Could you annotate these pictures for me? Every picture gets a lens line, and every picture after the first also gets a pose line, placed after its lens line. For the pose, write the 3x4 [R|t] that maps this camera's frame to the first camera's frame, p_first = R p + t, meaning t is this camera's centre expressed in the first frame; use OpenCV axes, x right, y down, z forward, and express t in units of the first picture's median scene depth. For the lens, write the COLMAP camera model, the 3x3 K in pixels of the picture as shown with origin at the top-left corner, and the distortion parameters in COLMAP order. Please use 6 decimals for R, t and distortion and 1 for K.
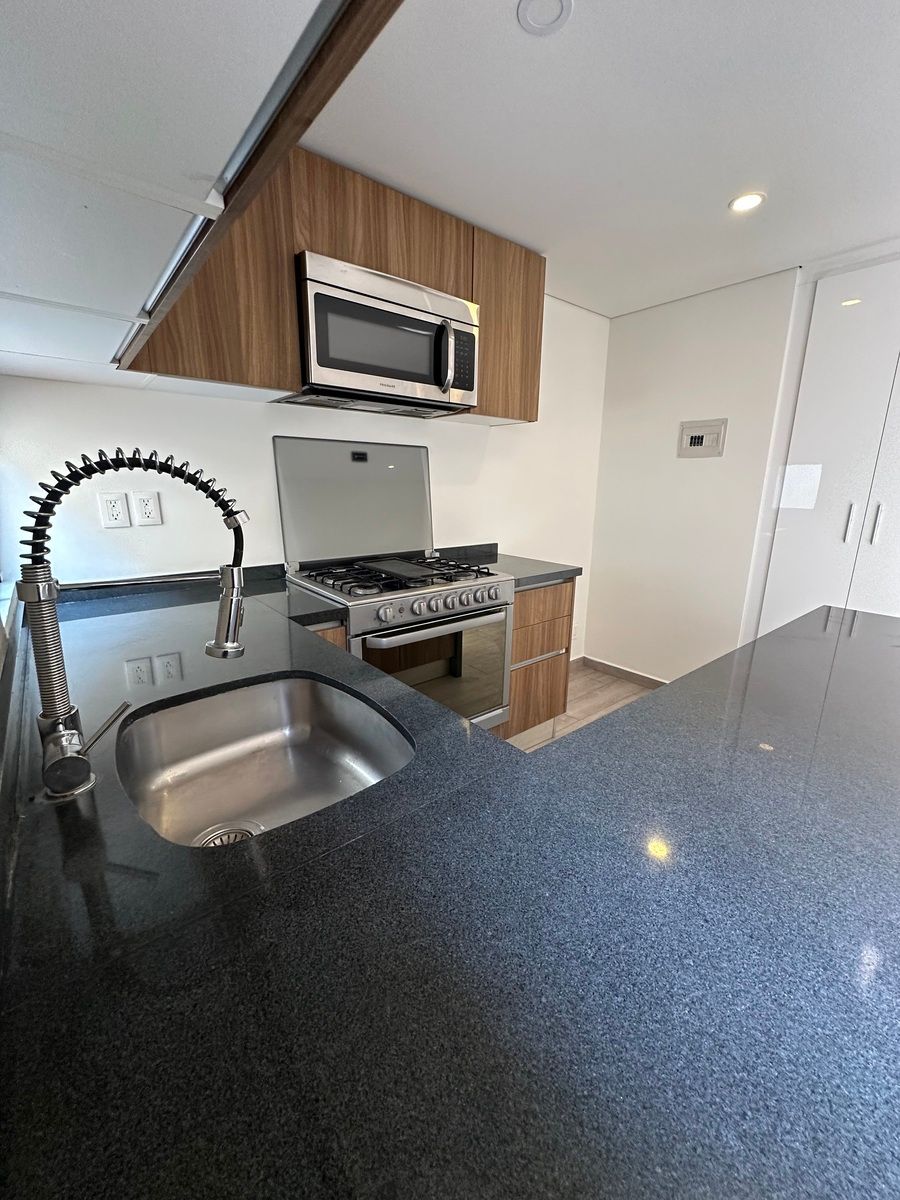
lens RADIAL K [[479.9, 0, 453.5], [0, 479.9, 597.1], [0, 0, 1]] dist [-0.003330, 0.000985]
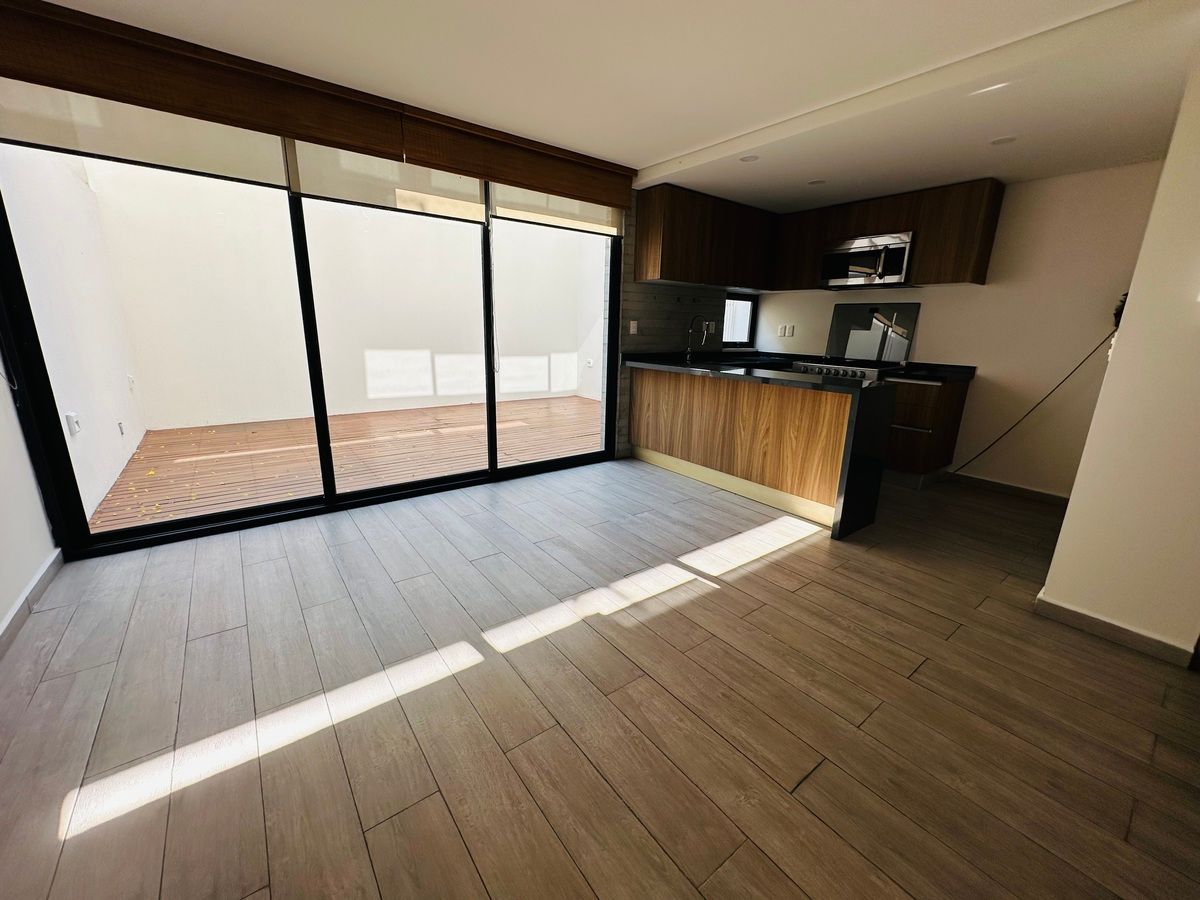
lens RADIAL K [[479.9, 0, 599.9], [0, 479.9, 446.9], [0, 0, 1]] dist [-0.003330, 0.000985]
pose [[-0.037025, 0.234496, -0.971412, 2.261423], [-0.258968, 0.936619, 0.235968, 0.090657], [0.965176, 0.260301, 0.026048, -0.059359]]
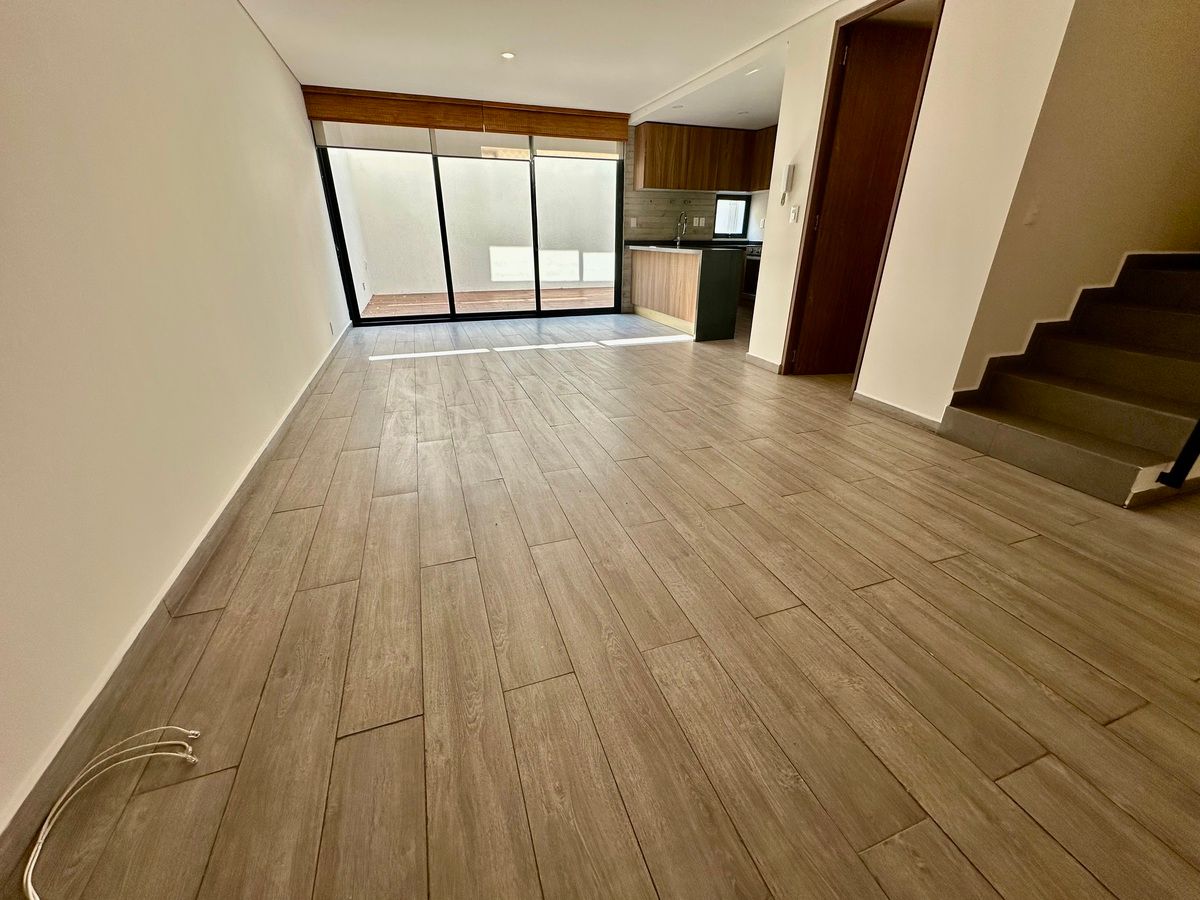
lens RADIAL K [[481.9, 0, 598.8], [0, 481.9, 447.8], [0, 0, 1]] dist [-0.005897, 0.000117]
pose [[-0.333802, 0.377202, -0.863883, 3.612720], [-0.230325, 0.856033, 0.462771, -0.101161], [0.914071, 0.353448, -0.198867, 1.037183]]
